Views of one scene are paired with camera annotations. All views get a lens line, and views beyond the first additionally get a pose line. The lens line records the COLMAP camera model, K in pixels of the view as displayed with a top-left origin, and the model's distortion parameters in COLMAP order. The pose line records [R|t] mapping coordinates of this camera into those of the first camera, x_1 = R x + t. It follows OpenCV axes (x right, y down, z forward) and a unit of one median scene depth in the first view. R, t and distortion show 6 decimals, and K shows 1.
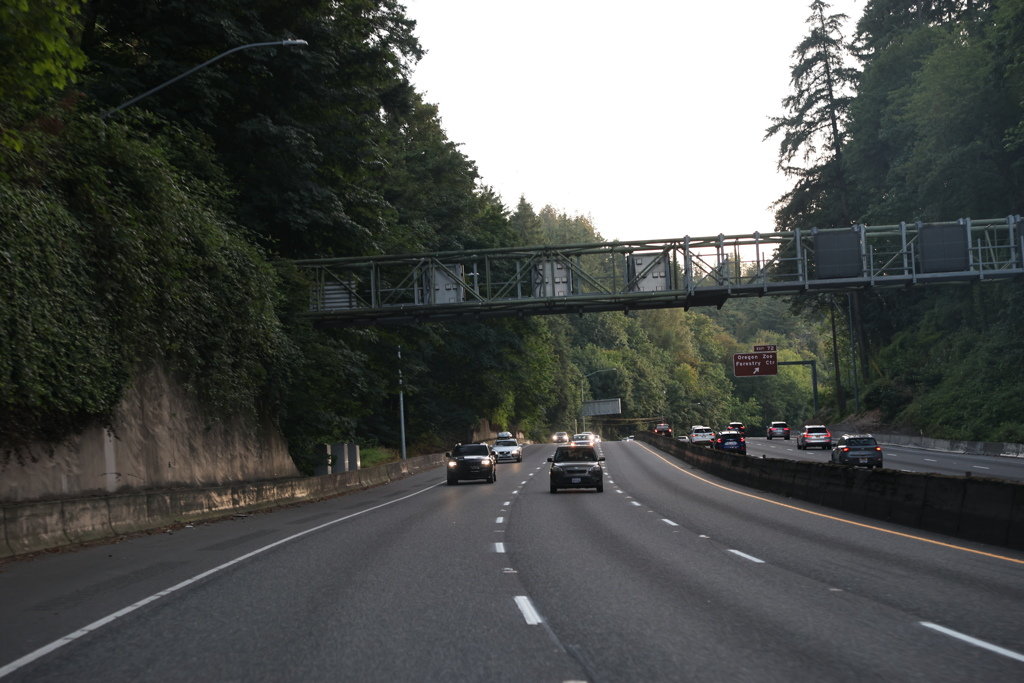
lens RADIAL K [[1950.9, 0, 508.8], [0, 1950.9, 330.7], [0, 0, 1]] dist [0.286284, -0.103060]
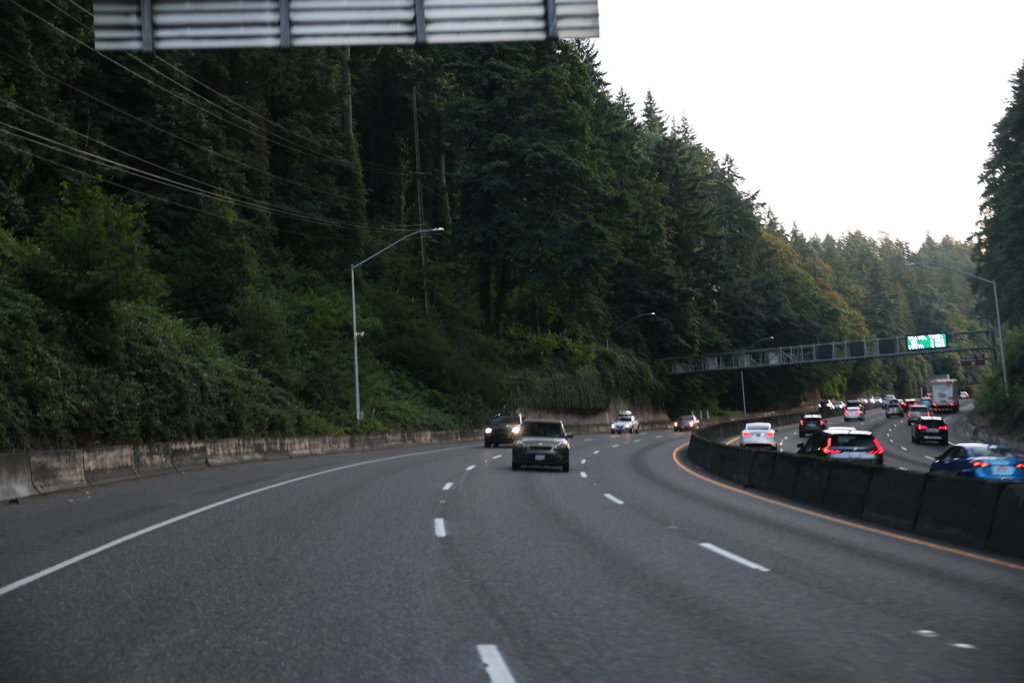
lens RADIAL K [[1420.4, 0, 512.0], [0, 1420.4, 341.5], [0, 0, 1]] dist [0.119629, 0.016742]
pose [[0.953633, -0.039002, -0.298435, 0.185702], [0.043025, 0.999050, 0.006920, -0.046360], [0.297882, -0.019439, 0.954405, -0.716164]]
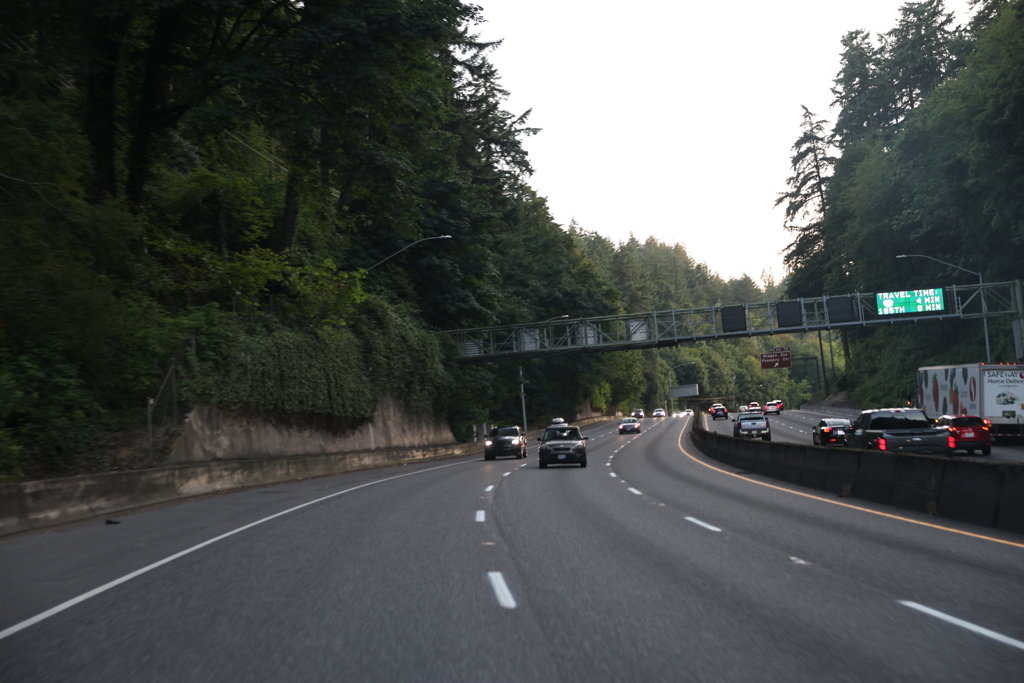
lens RADIAL K [[1537.0, 0, 512.0], [0, 1537.0, 341.5], [0, 0, 1]] dist [0.178032, -0.051192]
pose [[0.996471, -0.031853, -0.077659, 0.033192], [0.032397, 0.999459, 0.005747, -0.015687], [0.077434, -0.008242, 0.996963, -0.243452]]
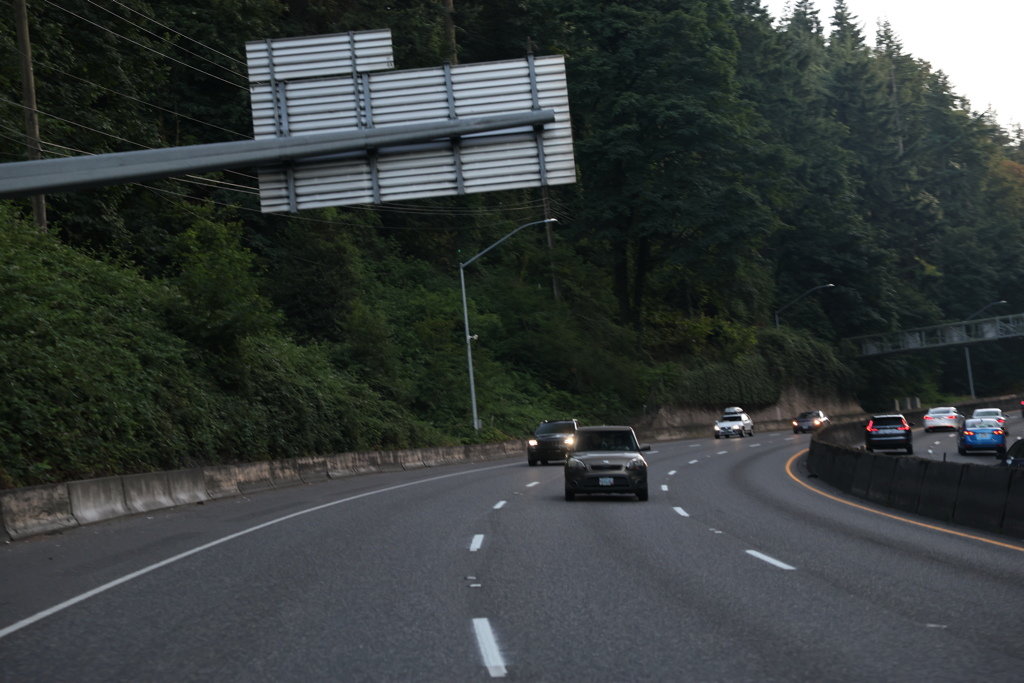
lens RADIAL K [[1874.9, 0, 512.0], [0, 1874.9, 341.5], [0, 0, 1]] dist [0.274193, 0.079711]
pose [[0.916951, -0.082620, -0.390352, 0.245585], [0.094848, 0.995418, 0.012117, -0.053704], [0.387562, -0.048135, 0.920586, -0.832111]]
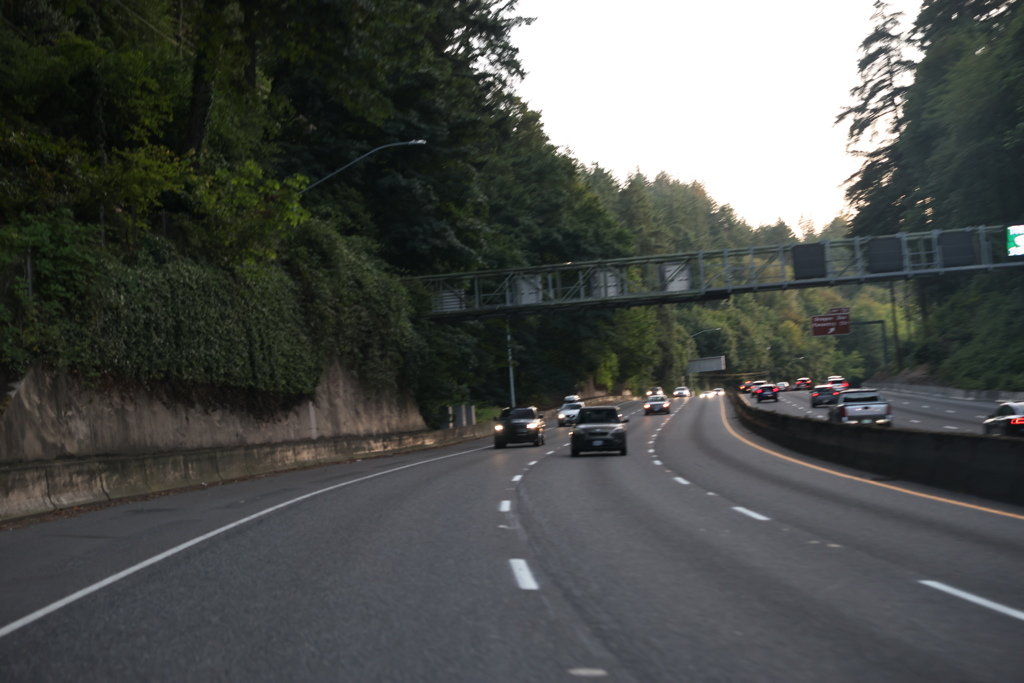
lens RADIAL K [[1899.7, 0, 516.4], [0, 1899.7, 327.1], [0, 0, 1]] dist [0.234075, 0.072487]
pose [[0.997807, -0.023912, -0.061714, 0.020812], [0.025118, 0.999507, 0.018850, -0.011517], [0.061233, -0.020359, 0.997916, -0.174547]]
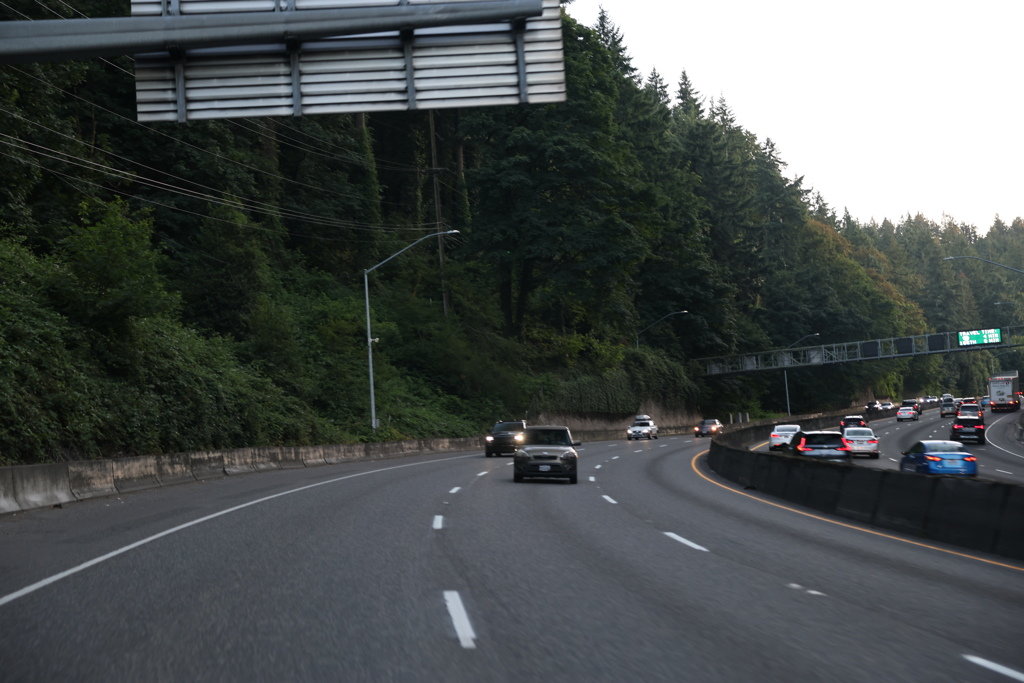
lens RADIAL K [[1544.5, 0, 512.0], [0, 1544.5, 341.5], [0, 0, 1]] dist [0.174709, -0.030067]
pose [[0.946673, -0.052458, -0.317897, 0.201252], [0.057458, 0.998328, 0.006364, -0.048296], [0.317031, -0.024290, 0.948104, -0.747608]]
